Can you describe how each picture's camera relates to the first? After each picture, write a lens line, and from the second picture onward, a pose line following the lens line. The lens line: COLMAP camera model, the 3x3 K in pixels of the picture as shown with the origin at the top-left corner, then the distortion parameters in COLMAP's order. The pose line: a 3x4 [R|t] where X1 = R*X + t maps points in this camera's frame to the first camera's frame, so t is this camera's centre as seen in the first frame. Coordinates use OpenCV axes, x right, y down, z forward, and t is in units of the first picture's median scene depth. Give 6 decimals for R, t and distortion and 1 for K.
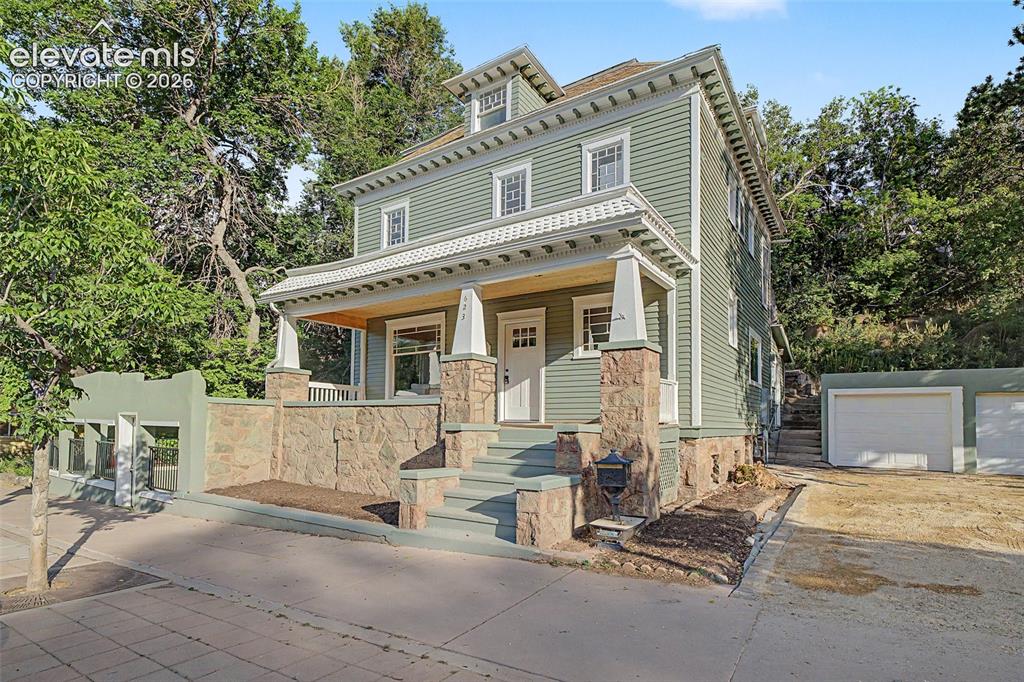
lens RADIAL K [[512.0, 0, 510.6], [0, 512.0, 336.5], [0, 0, 1]] dist [-0.000364, -0.000349]
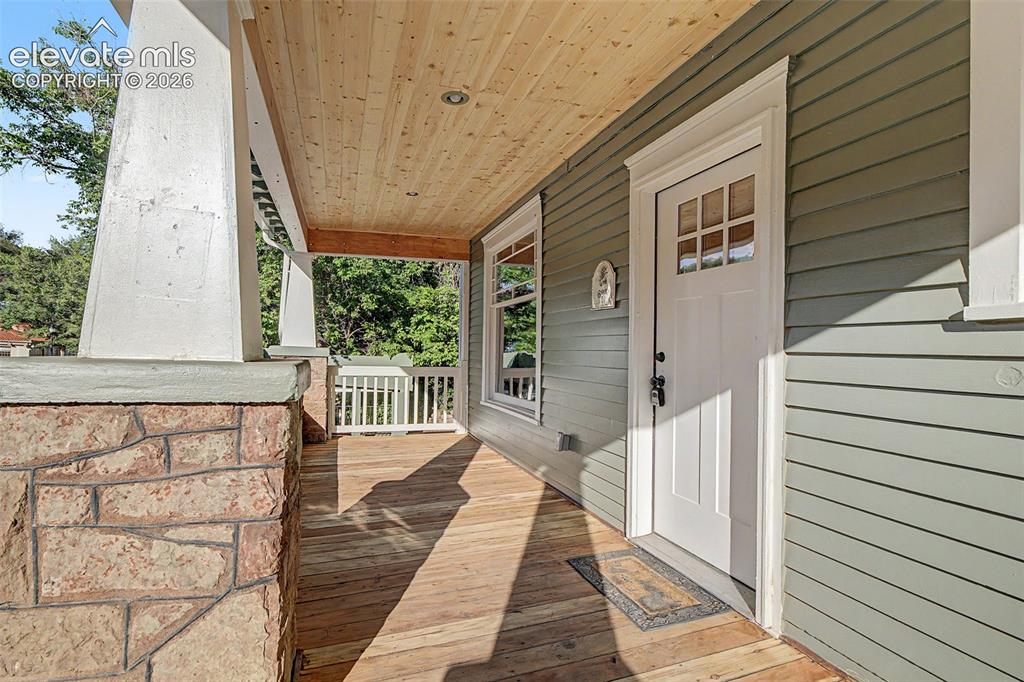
lens RADIAL K [[512.0, 0, 510.6], [0, 512.0, 336.5], [0, 0, 1]] dist [-0.000364, -0.000349]
pose [[0.787194, -0.006324, -0.616673, 0.106019], [0.092115, 0.989936, 0.107436, 0.018182], [0.609787, -0.141378, 0.779854, 0.765069]]
